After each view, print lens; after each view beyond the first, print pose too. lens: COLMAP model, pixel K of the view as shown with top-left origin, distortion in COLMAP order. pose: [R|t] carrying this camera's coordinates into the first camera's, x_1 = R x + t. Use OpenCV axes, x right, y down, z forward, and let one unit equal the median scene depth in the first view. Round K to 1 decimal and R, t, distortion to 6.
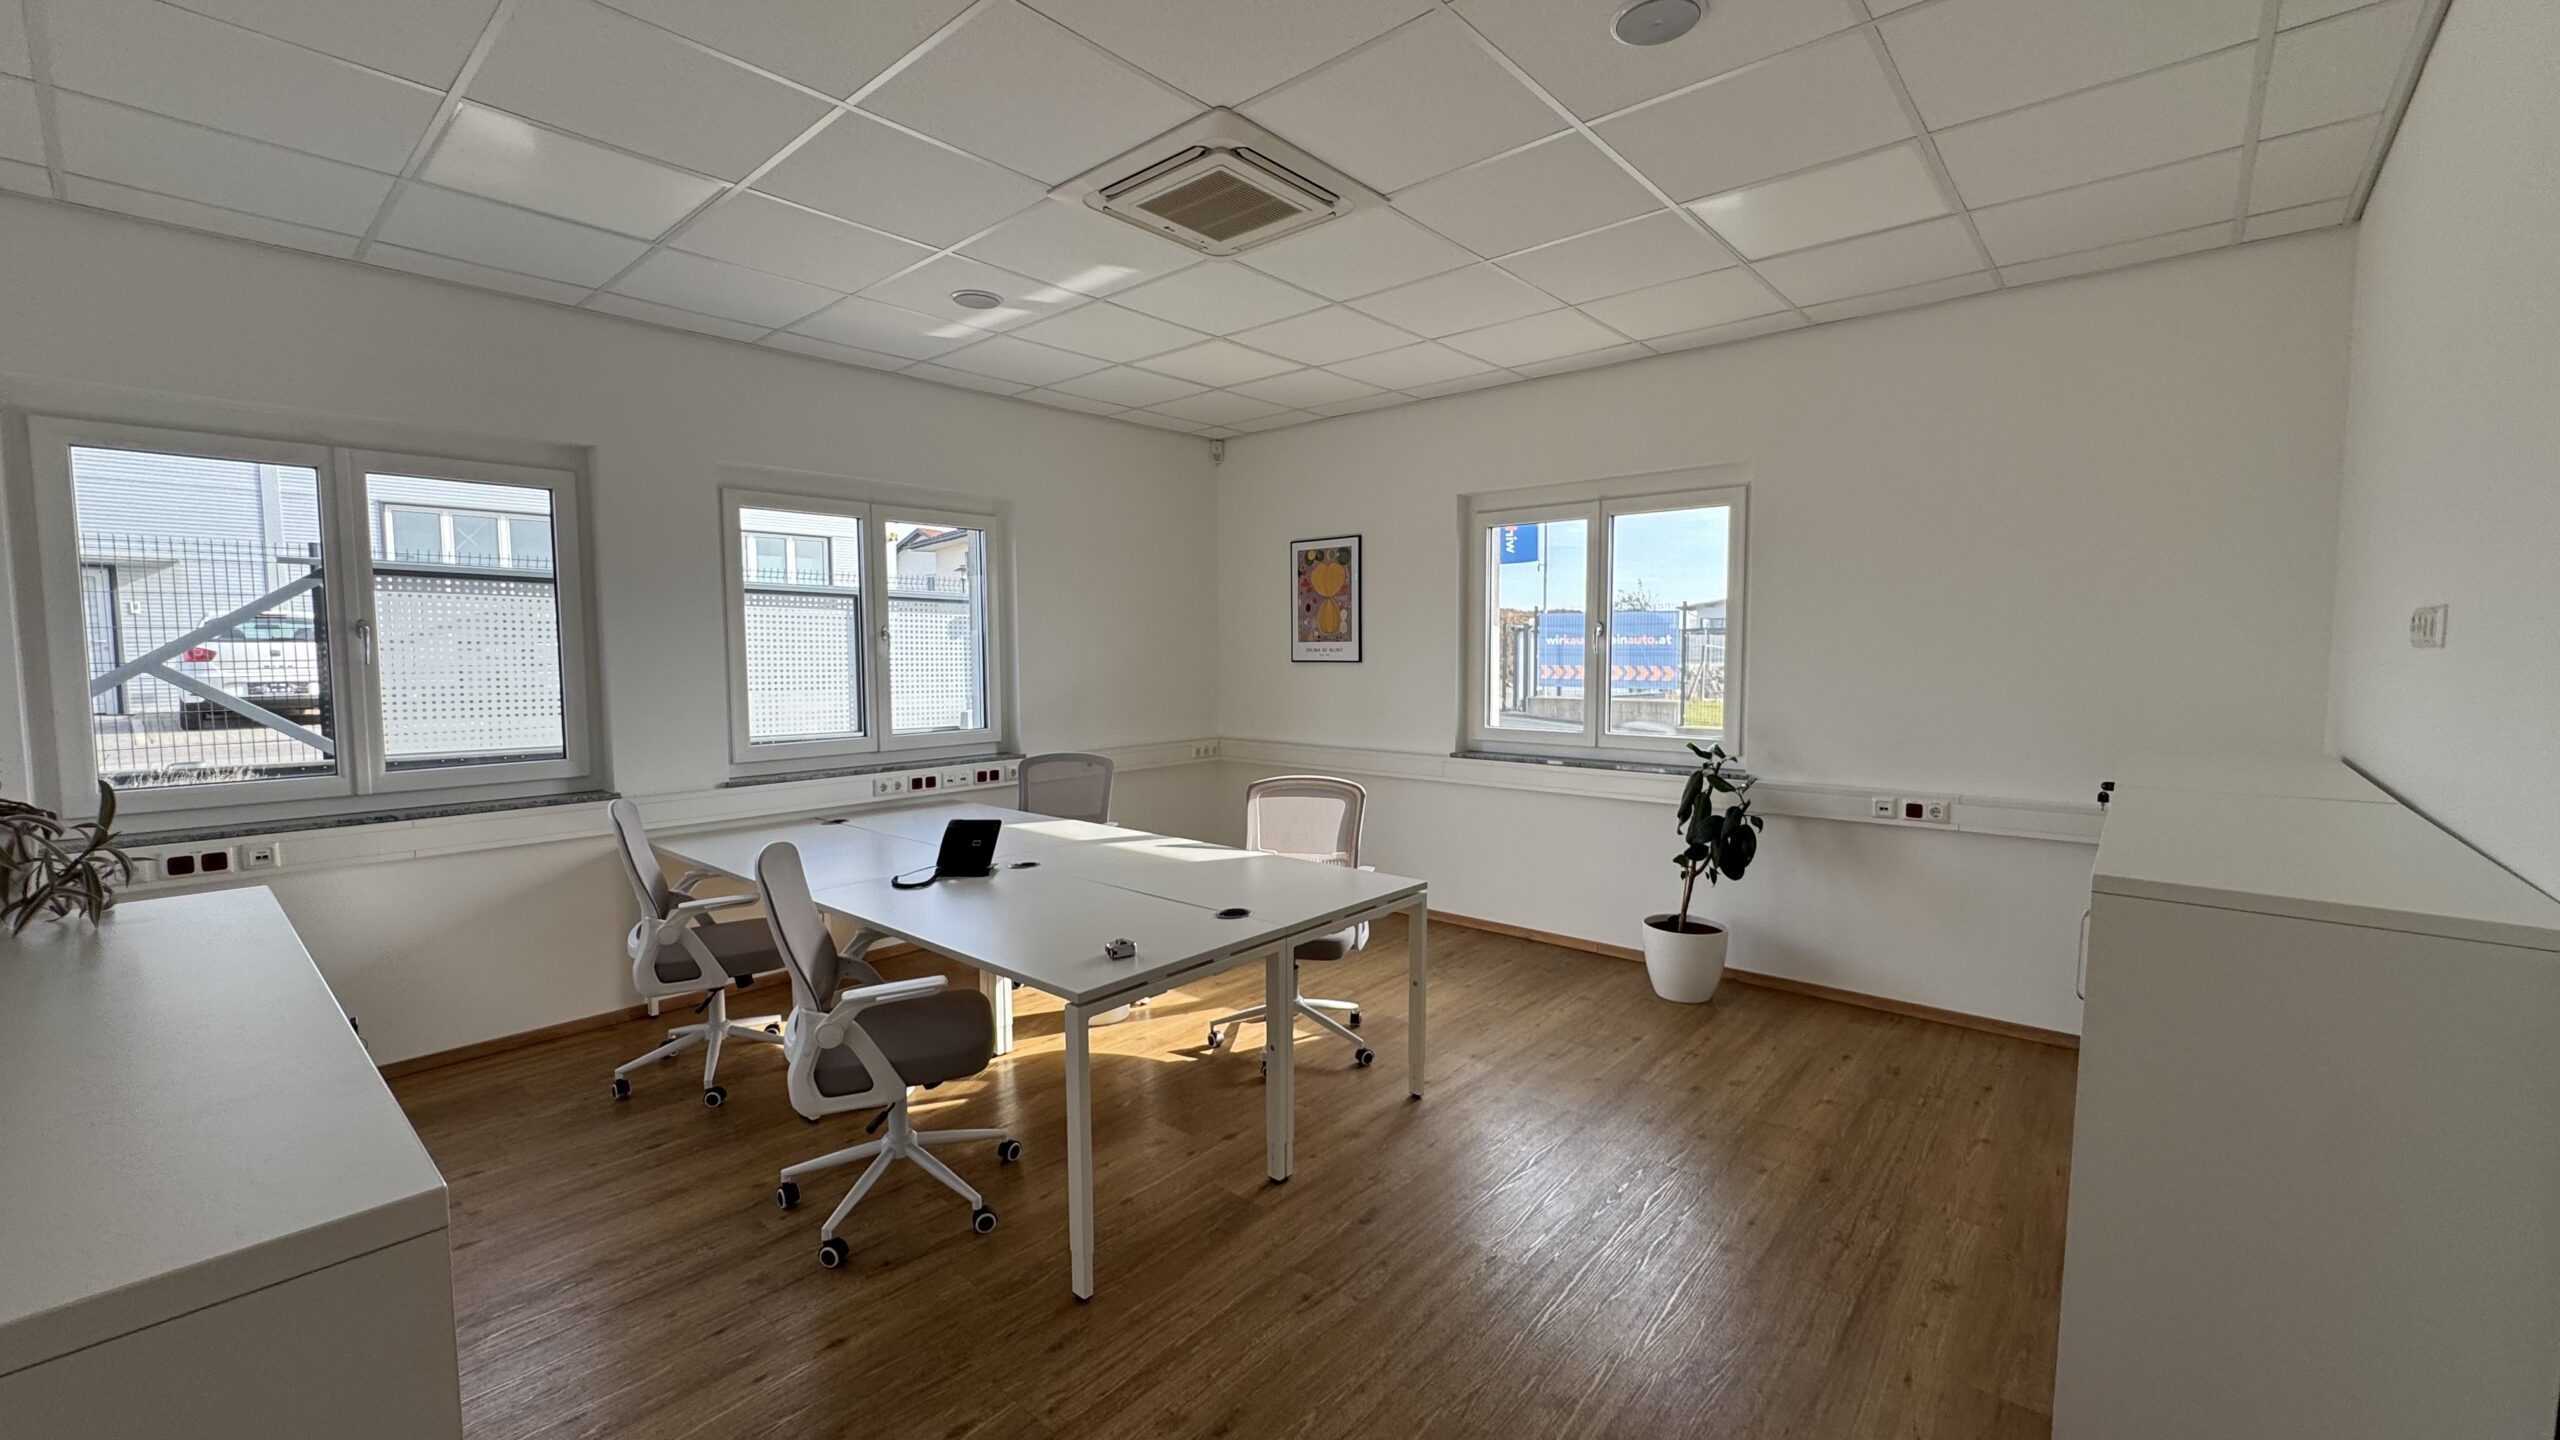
lens RADIAL K [[1023.0, 0, 1279.4], [0, 1023.0, 720.1], [0, 0, 1]] dist [-0.003610, 0.000451]
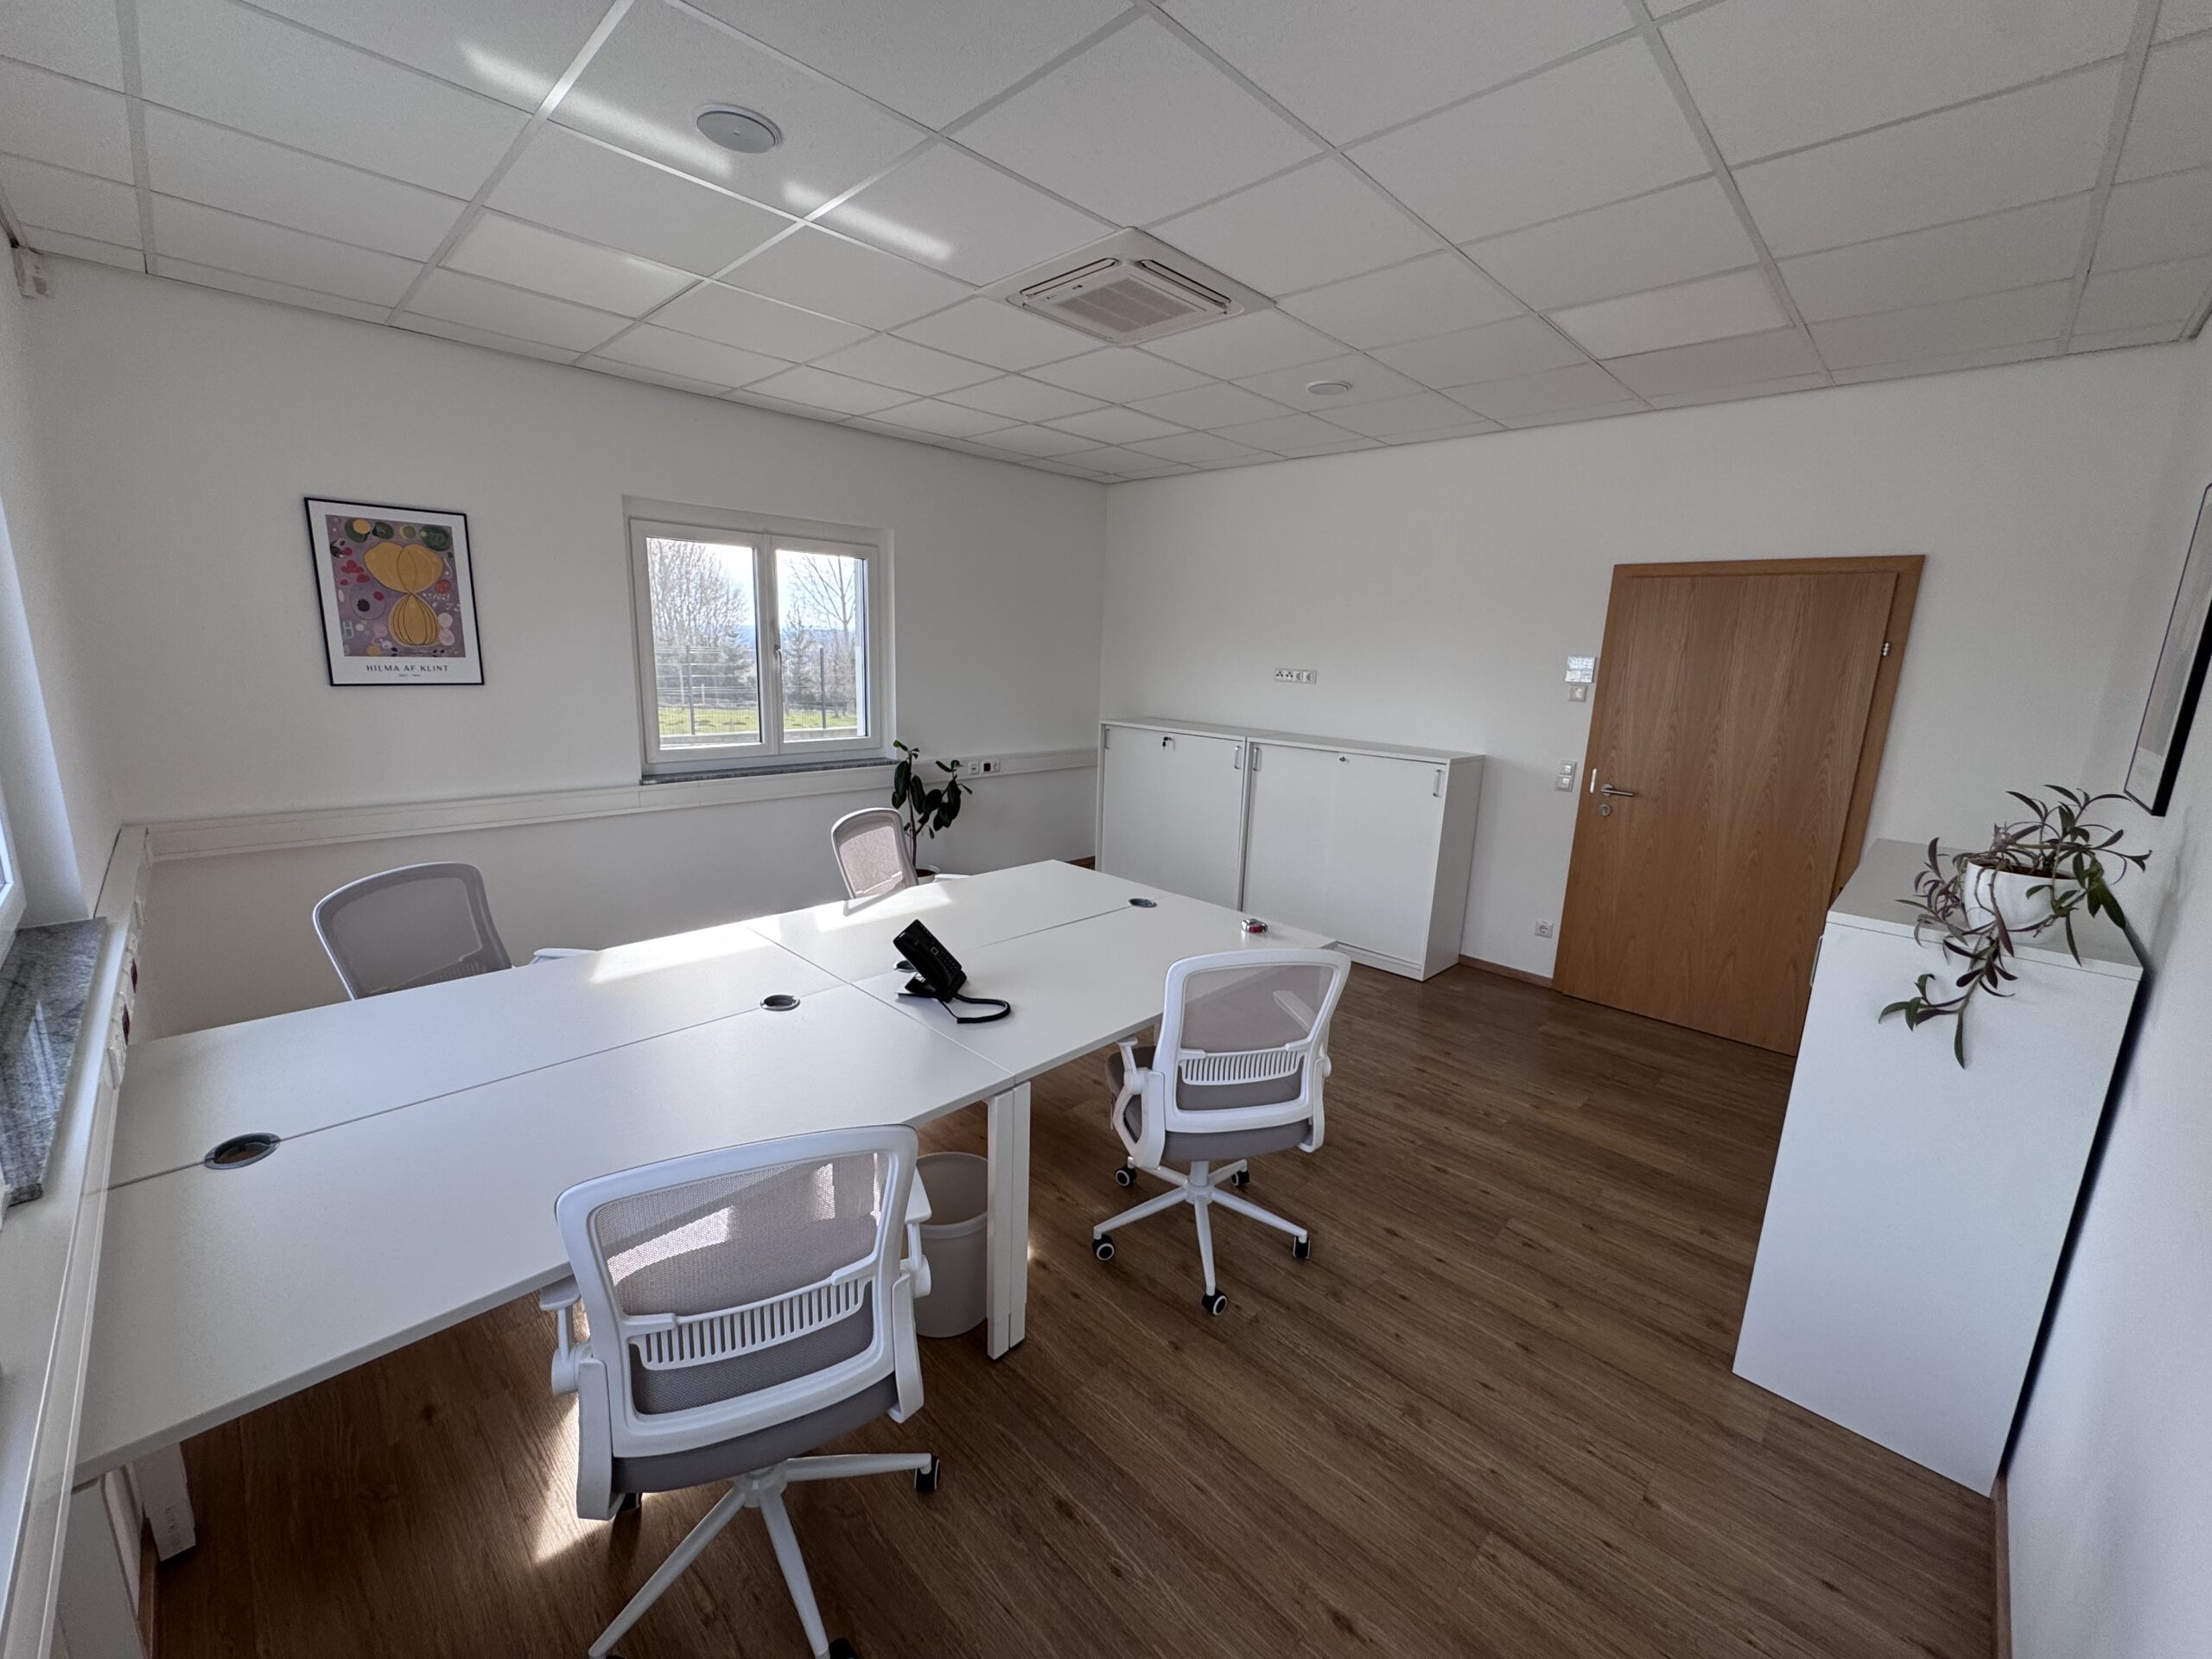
lens RADIAL K [[884.1, 0, 1106.2], [0, 884.1, 828.0], [0, 0, 1]] dist [-0.002235, 0.000027]
pose [[0.054912, -0.197628, 0.978738, -0.879008], [0.035713, 0.979978, 0.195874, -0.098912], [-0.997852, 0.024198, 0.060870, 0.755150]]
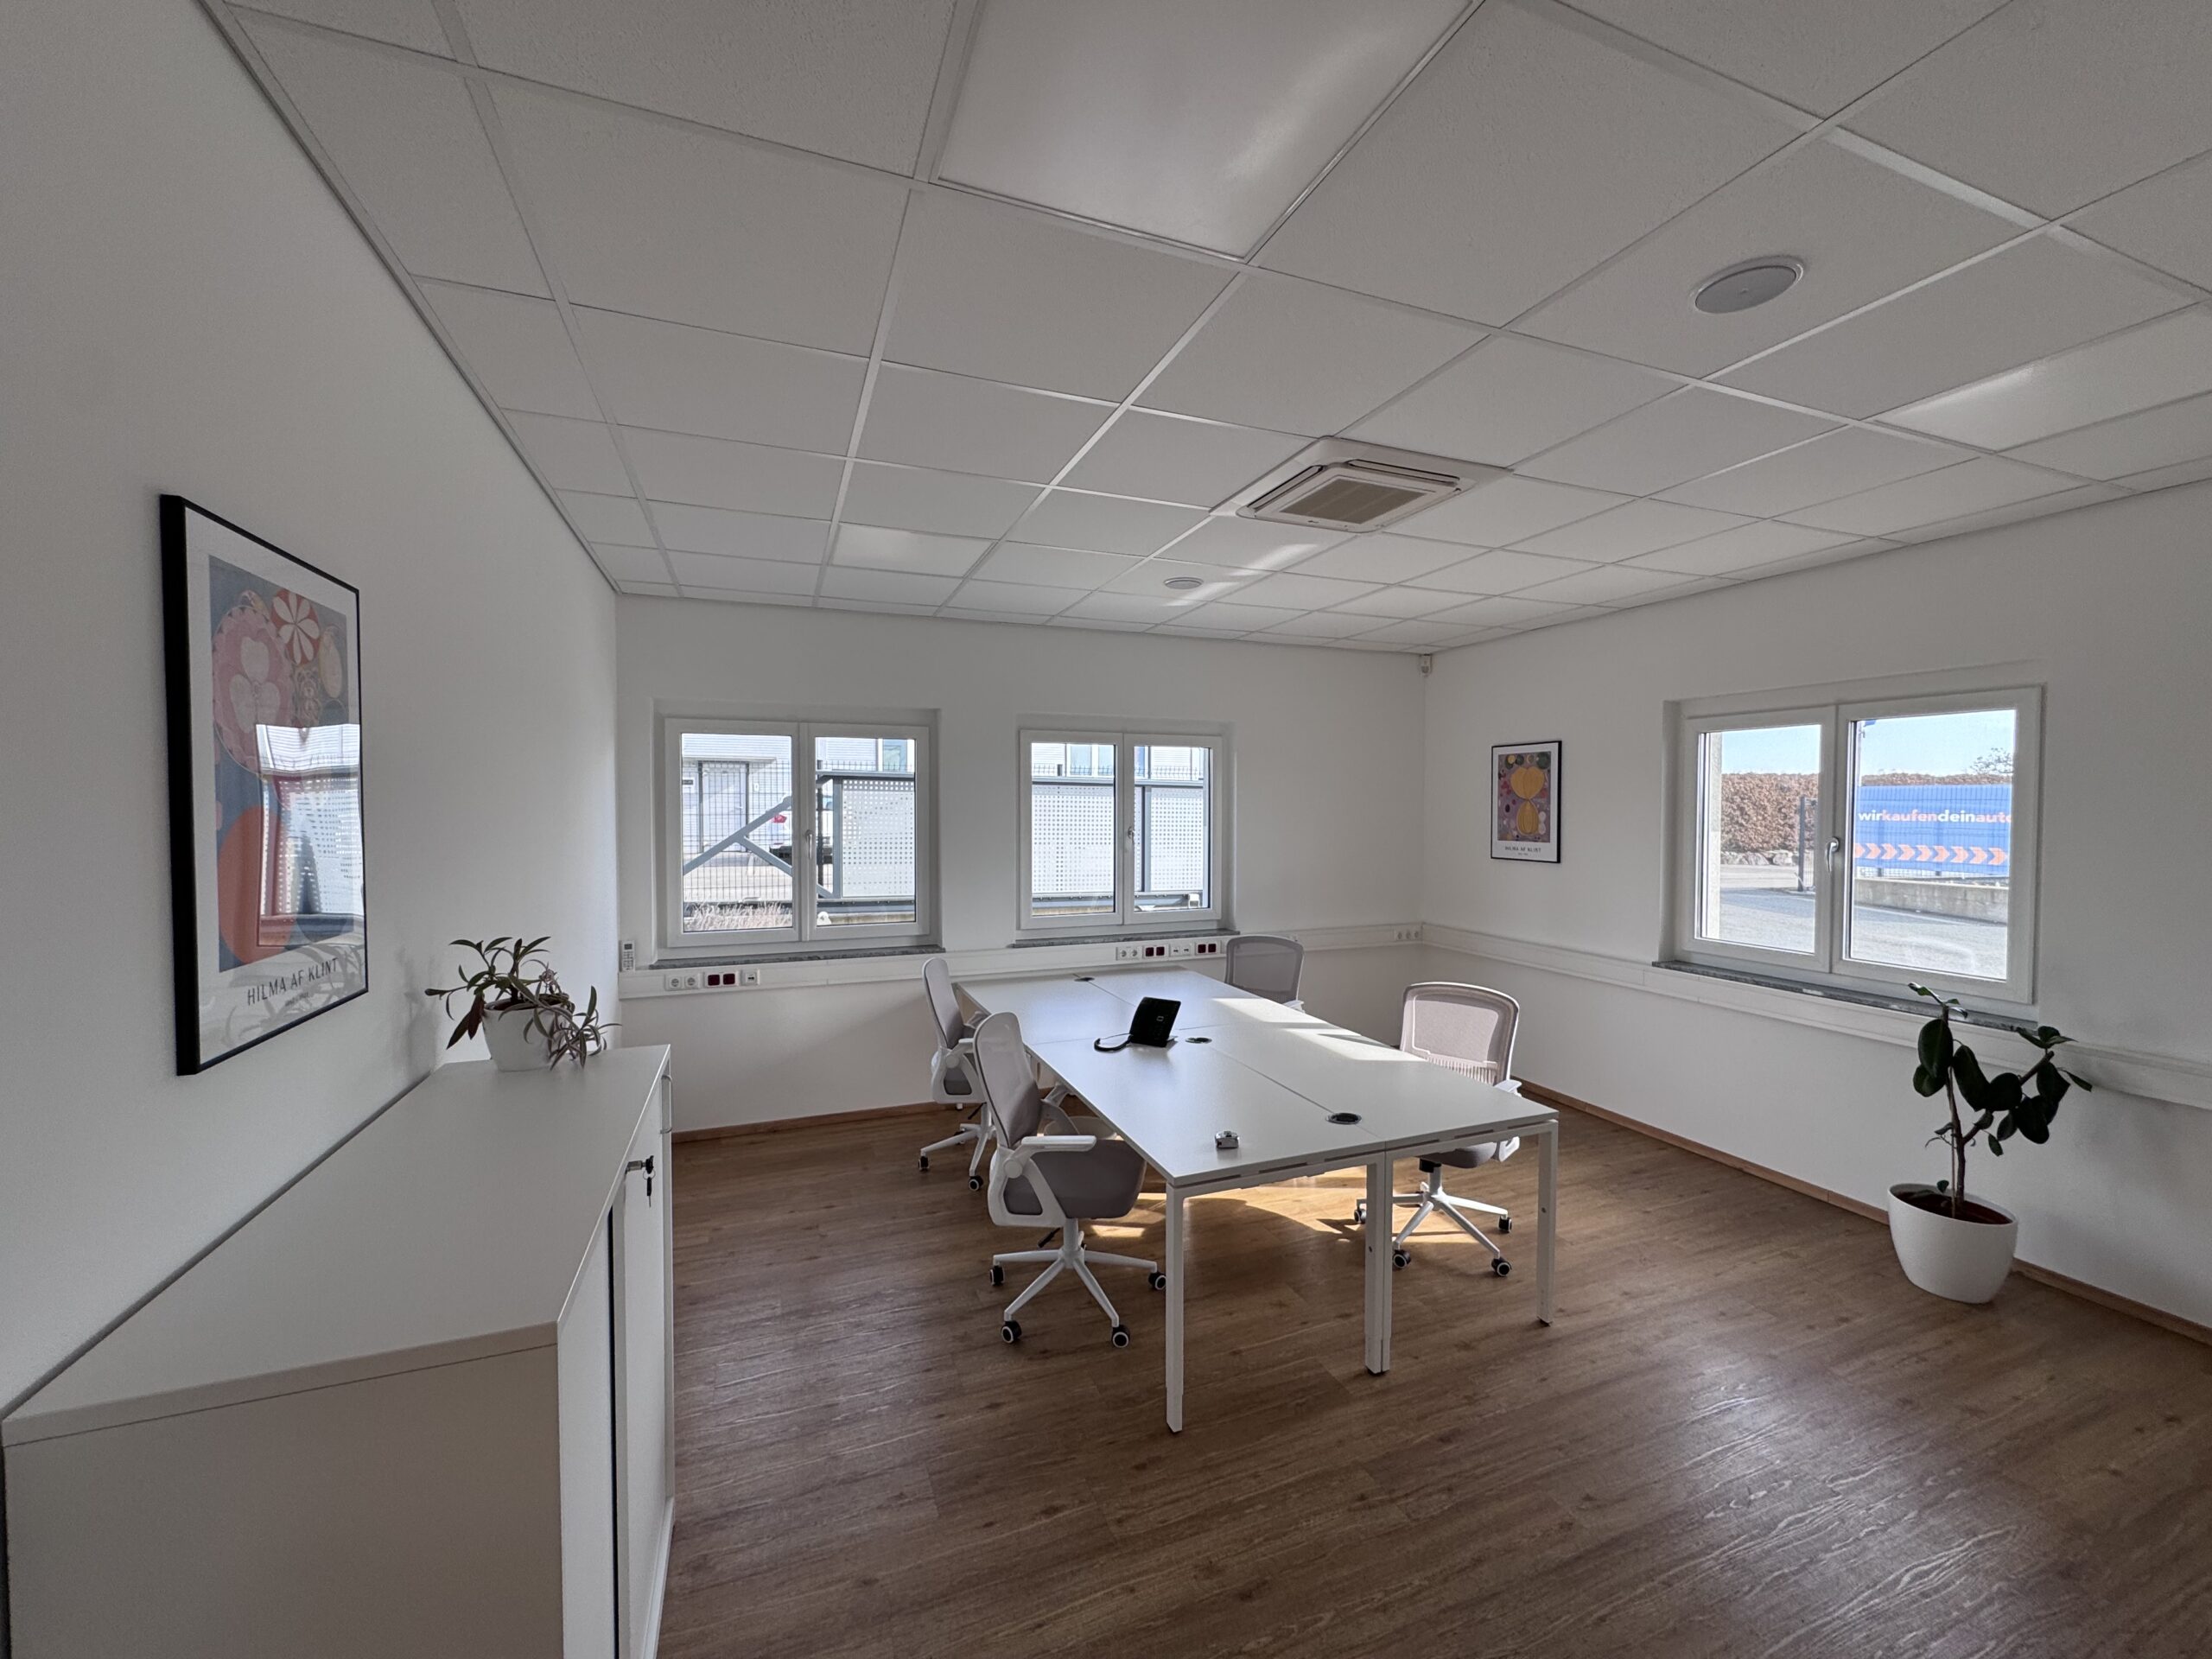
lens RADIAL K [[880.8, 0, 1103.7], [0, 880.8, 830.5], [0, 0, 1]] dist [-0.002581, 0.000356]
pose [[0.887113, 0.019416, -0.461144, 0.124436], [-0.038434, 0.998752, -0.031884, -0.067022], [0.459950, 0.046008, 0.886752, 0.002285]]
